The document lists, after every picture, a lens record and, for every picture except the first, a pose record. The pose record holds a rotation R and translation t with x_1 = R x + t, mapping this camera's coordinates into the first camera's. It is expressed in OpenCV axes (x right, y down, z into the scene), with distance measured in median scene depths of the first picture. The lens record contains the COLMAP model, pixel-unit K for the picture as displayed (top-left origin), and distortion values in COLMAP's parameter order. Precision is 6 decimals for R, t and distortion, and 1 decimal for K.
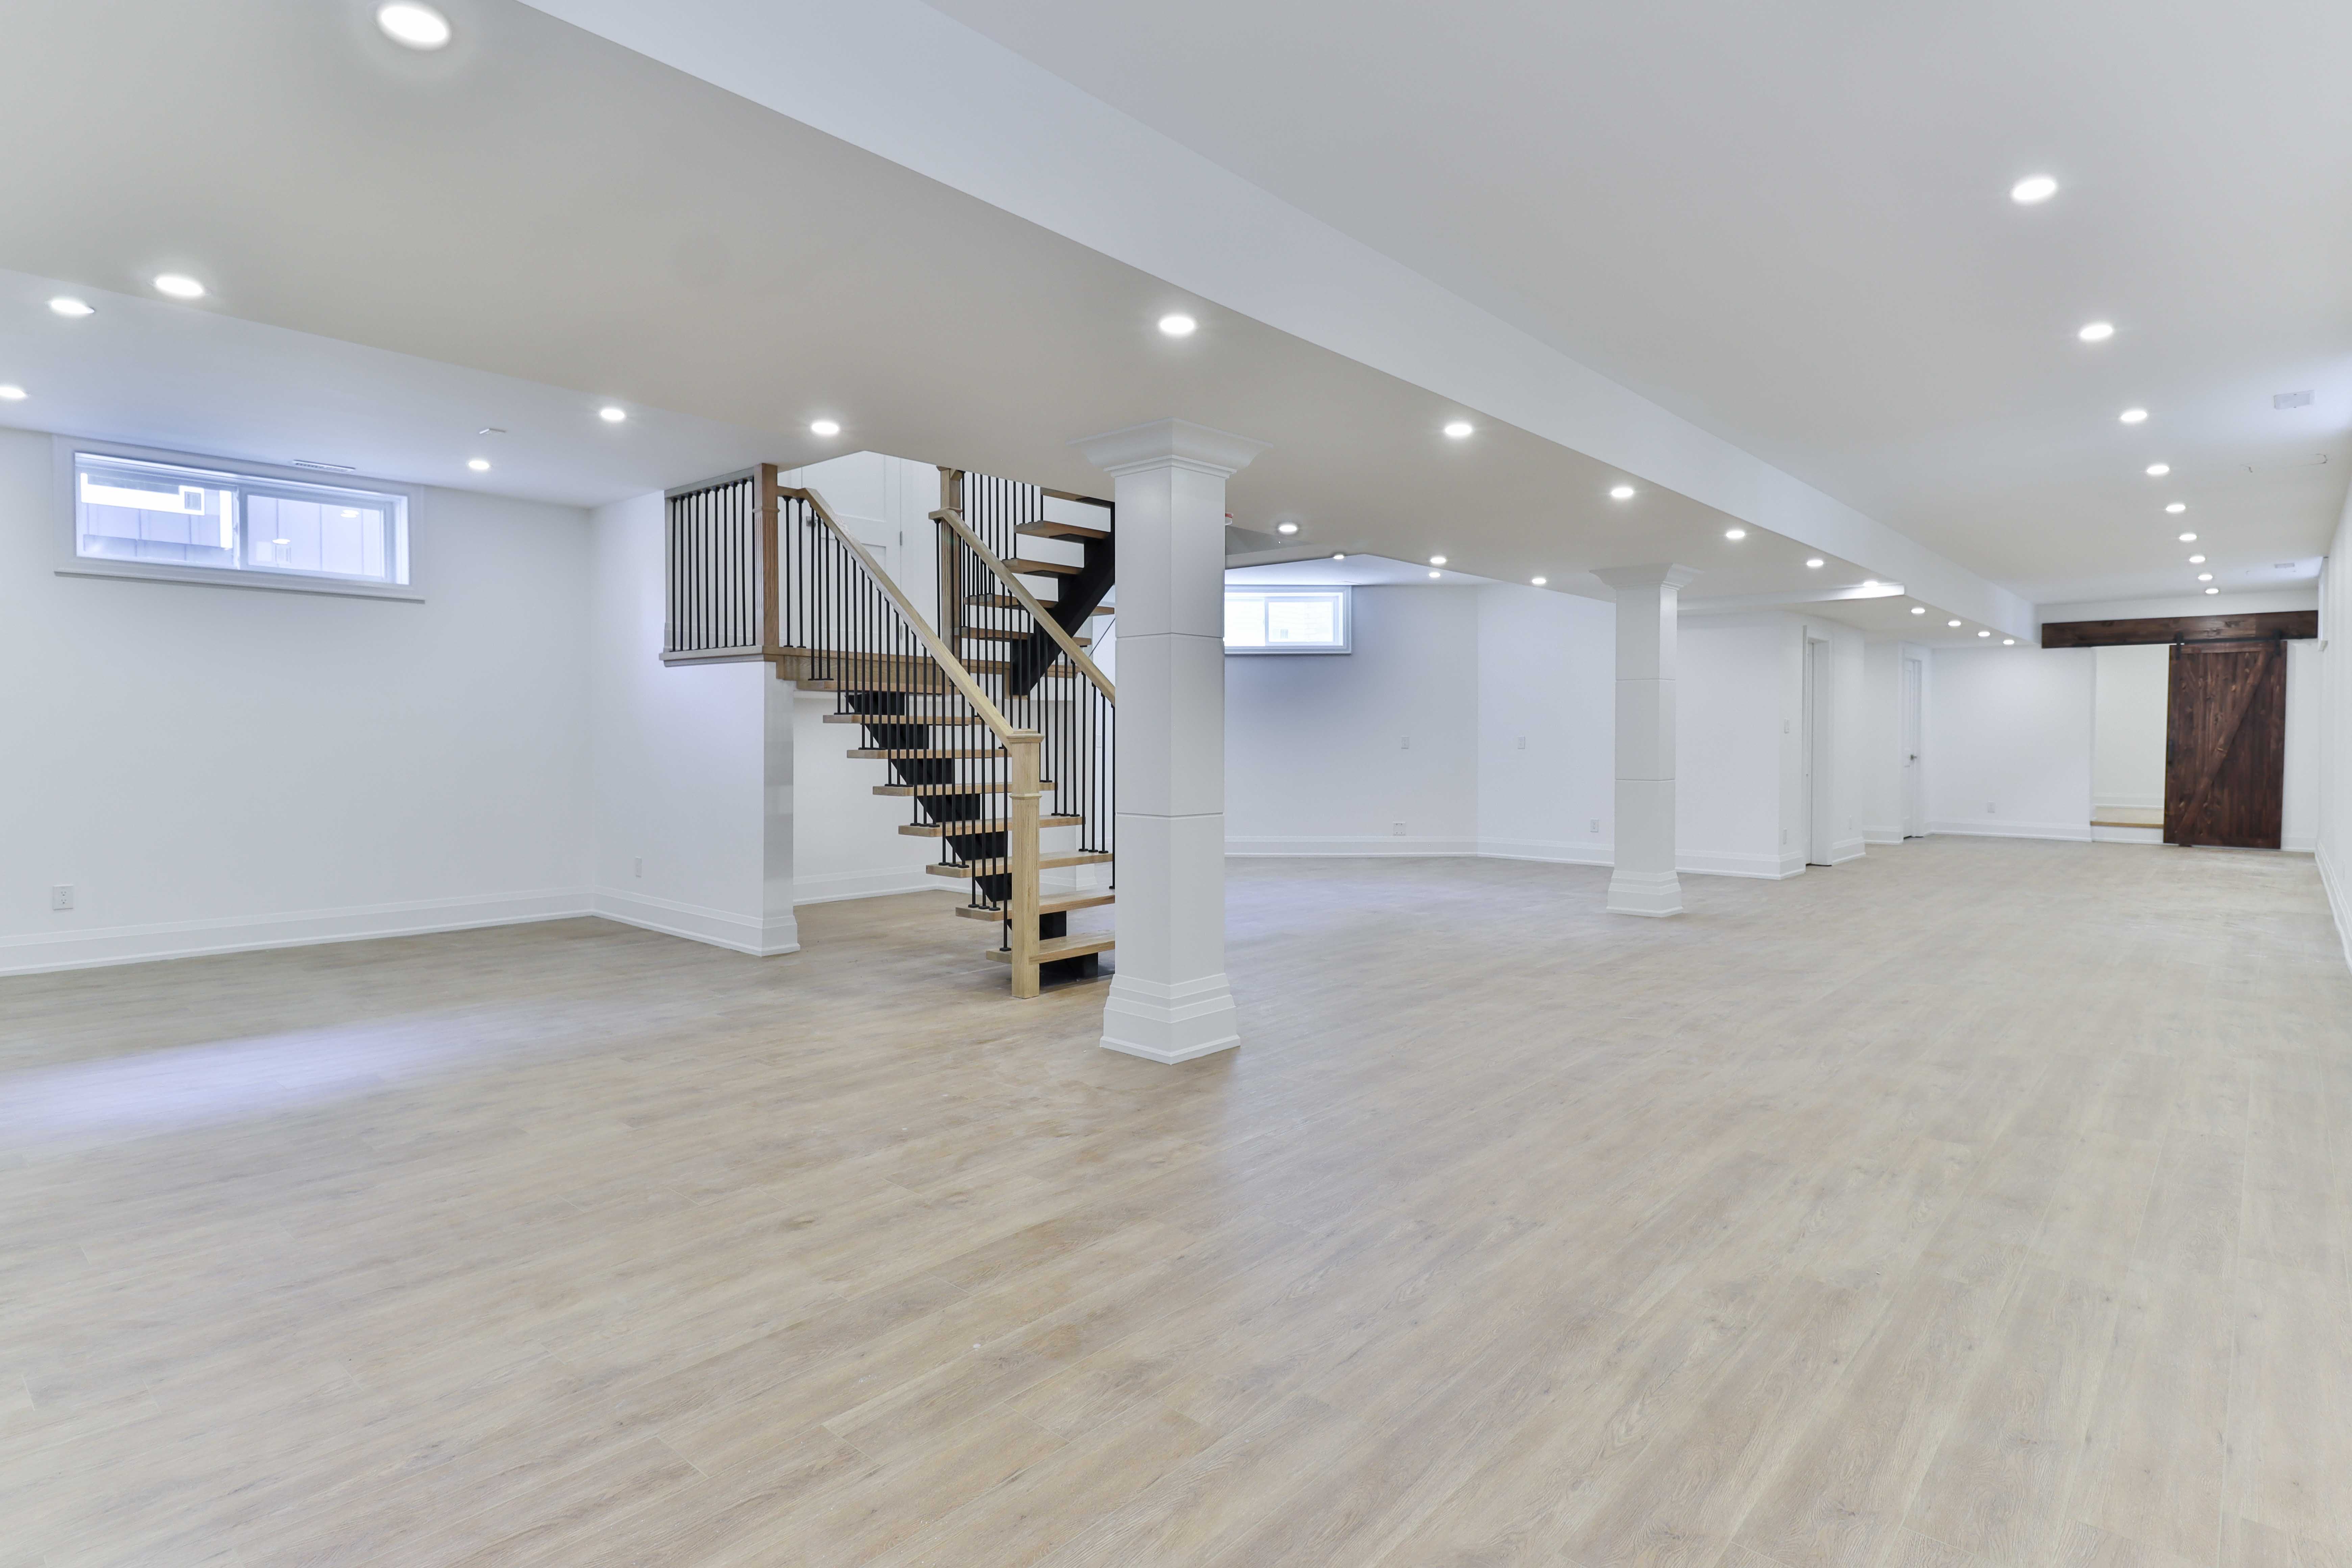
lens RADIAL K [[1199.1, 0, 1180.0], [0, 1199.1, 745.1], [0, 0, 1]] dist [0.018309, -0.011492]
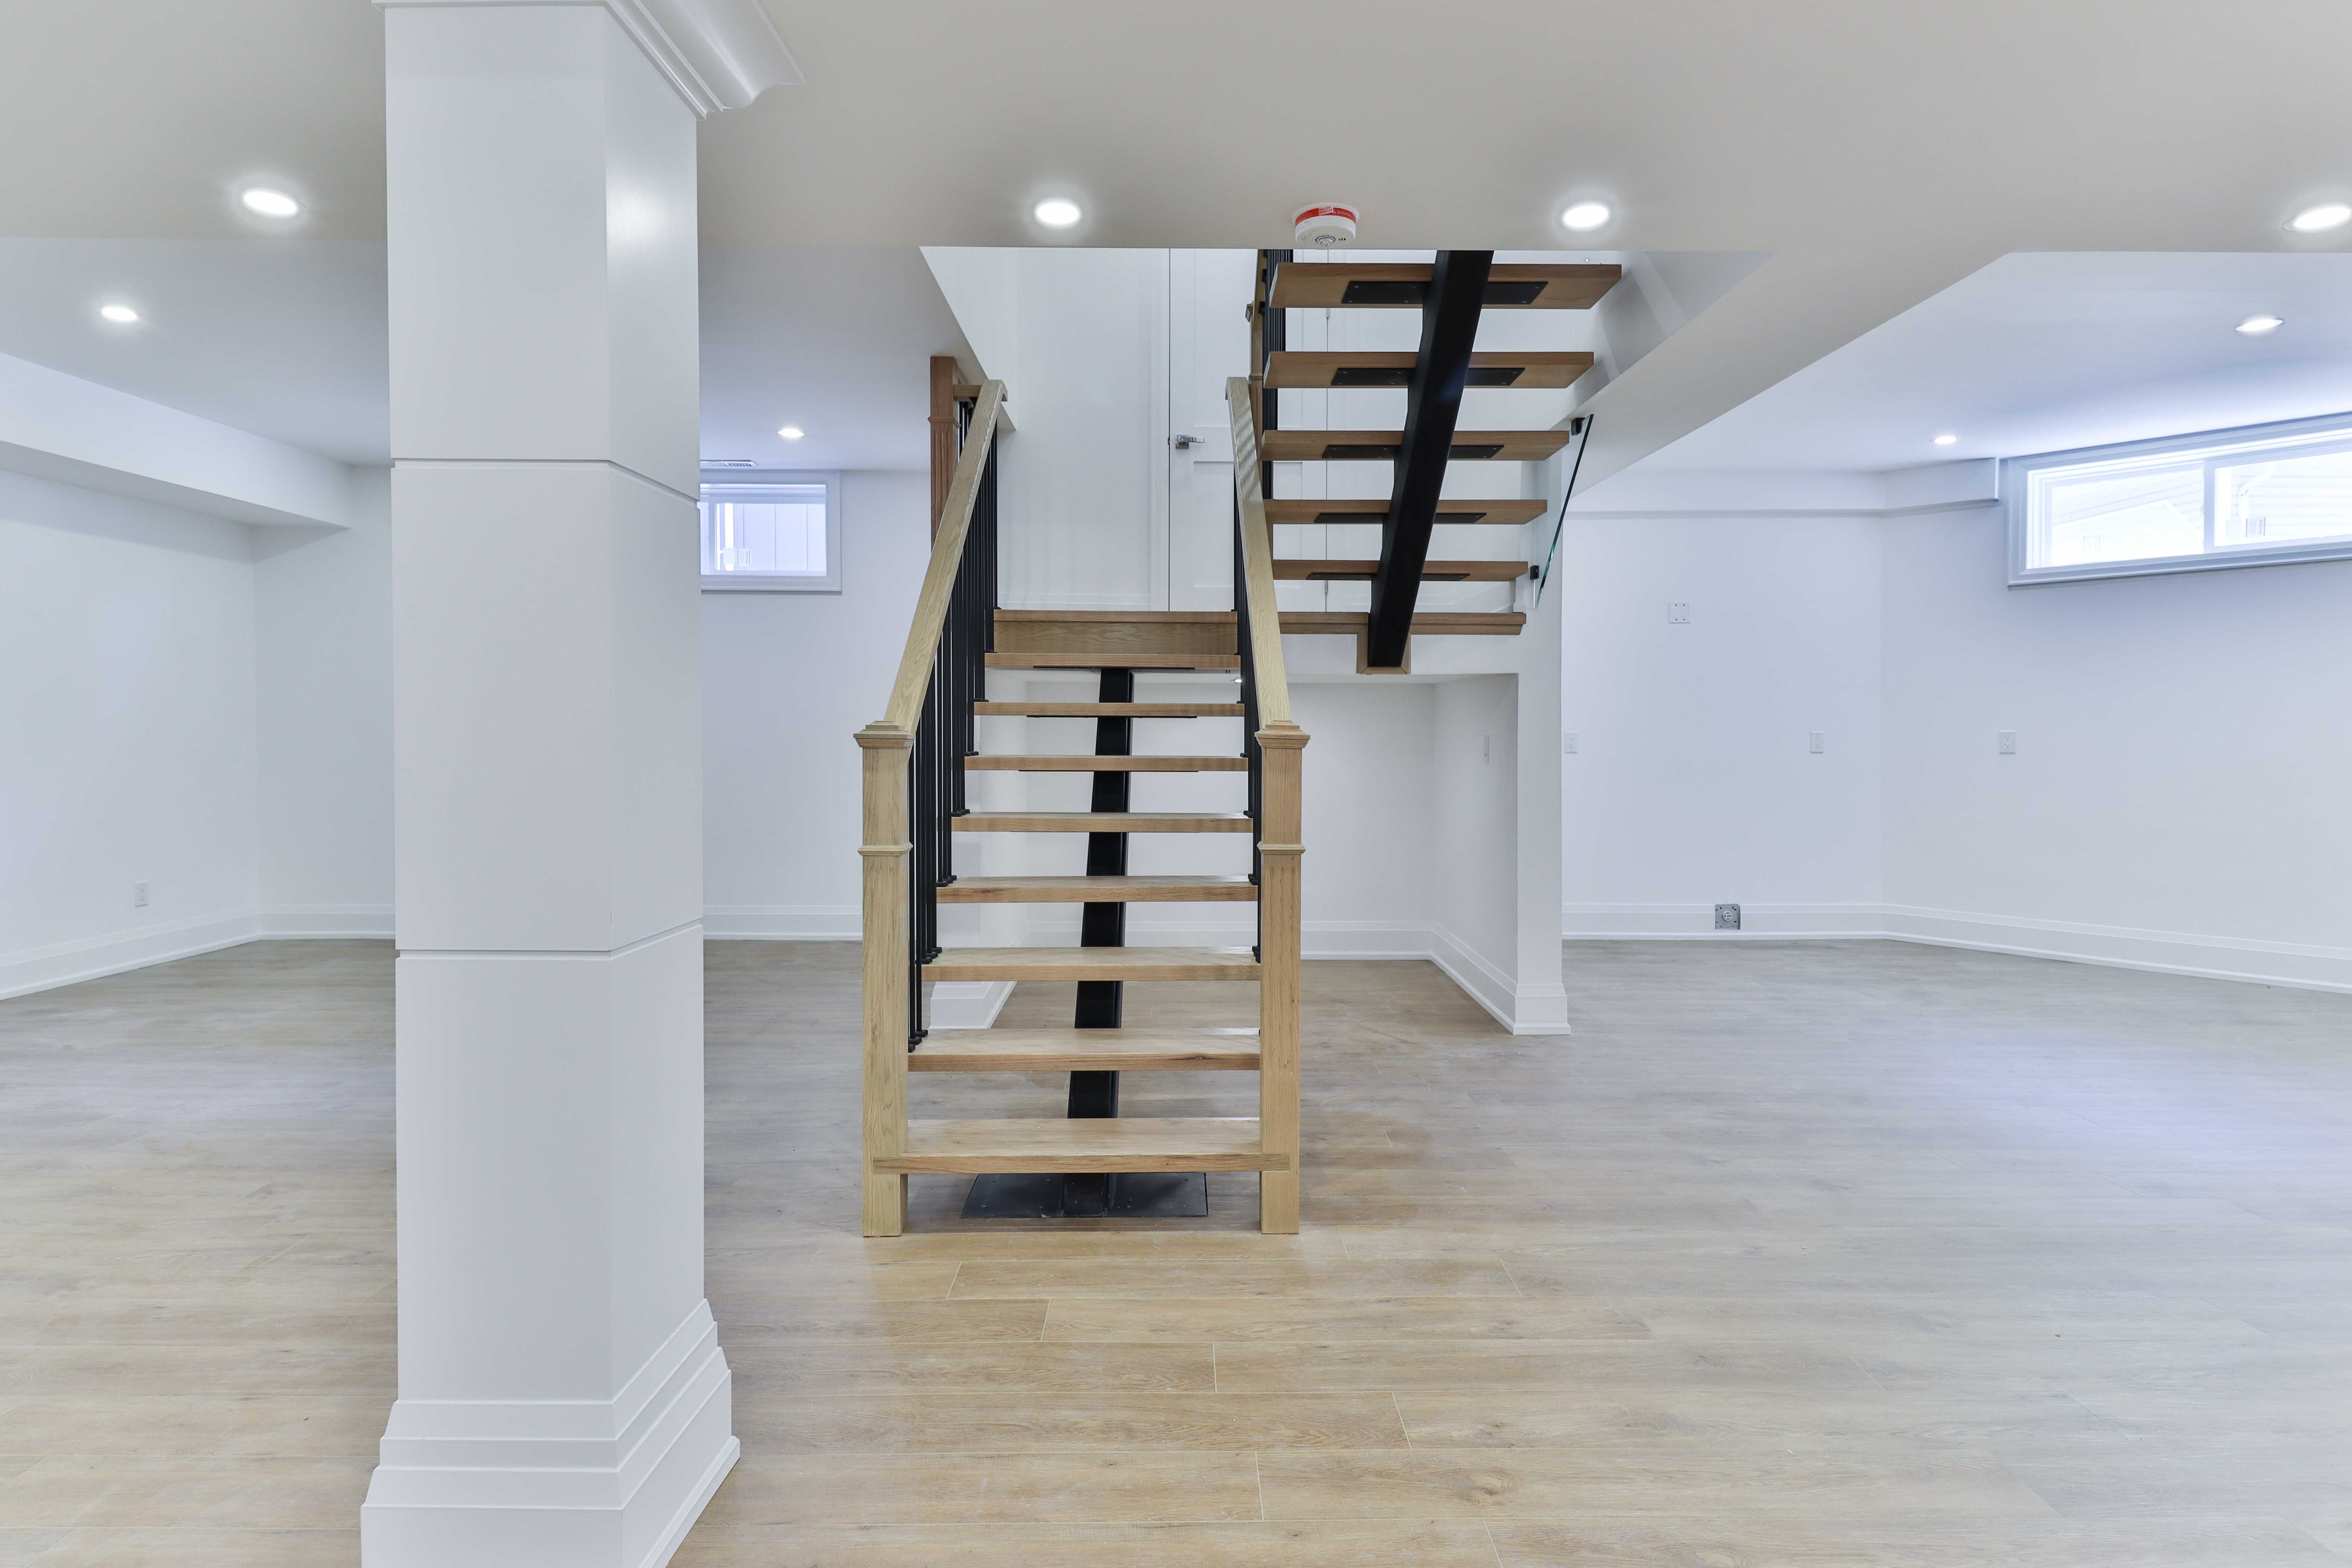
lens RADIAL K [[1206.0, 0, 1186.9], [0, 1206.0, 758.9], [0, 0, 1]] dist [0.023572, -0.013656]
pose [[0.673362, 0.016113, -0.739137, 0.260720], [-0.005784, 0.999847, 0.016527, -0.004974], [0.739290, -0.006854, 0.673352, 0.551230]]
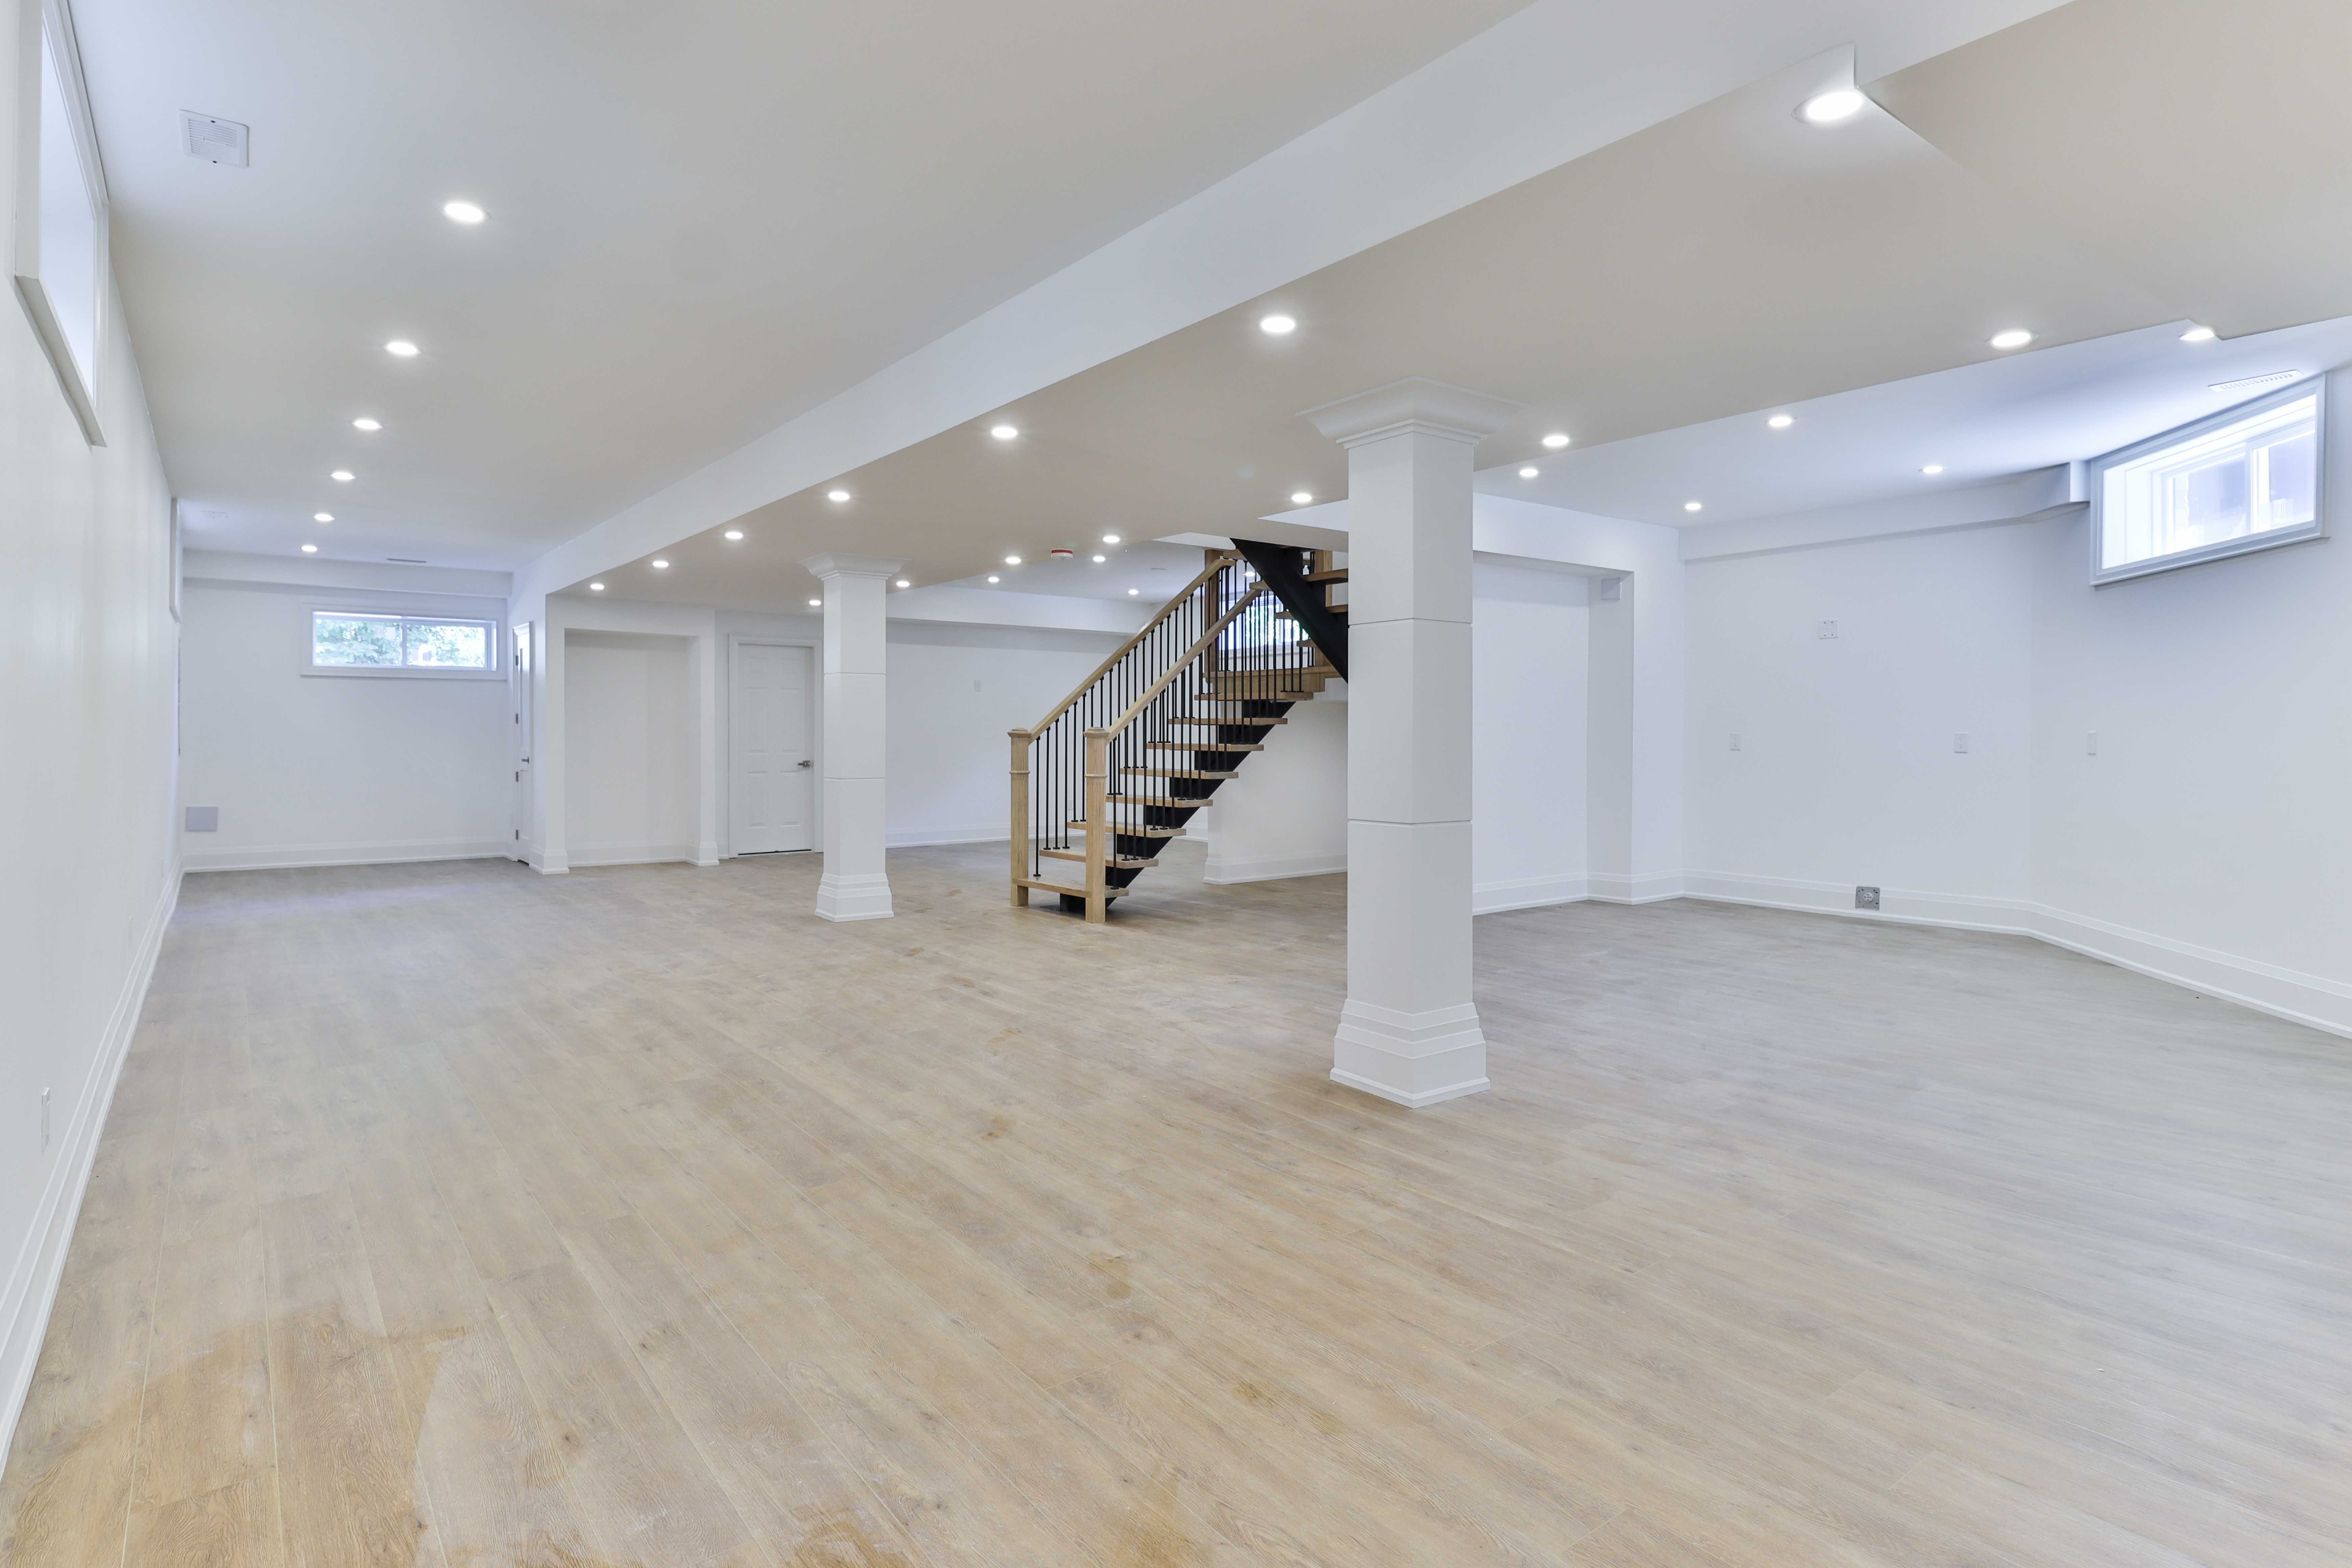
lens RADIAL K [[1222.2, 0, 1189.5], [0, 1222.2, 708.5], [0, 0, 1]] dist [0.029004, -0.012922]
pose [[-0.172501, -0.022031, -0.984763, 0.990668], [-0.008704, 0.999745, -0.020841, -0.006079], [0.984971, 0.004976, -0.172648, 1.086557]]
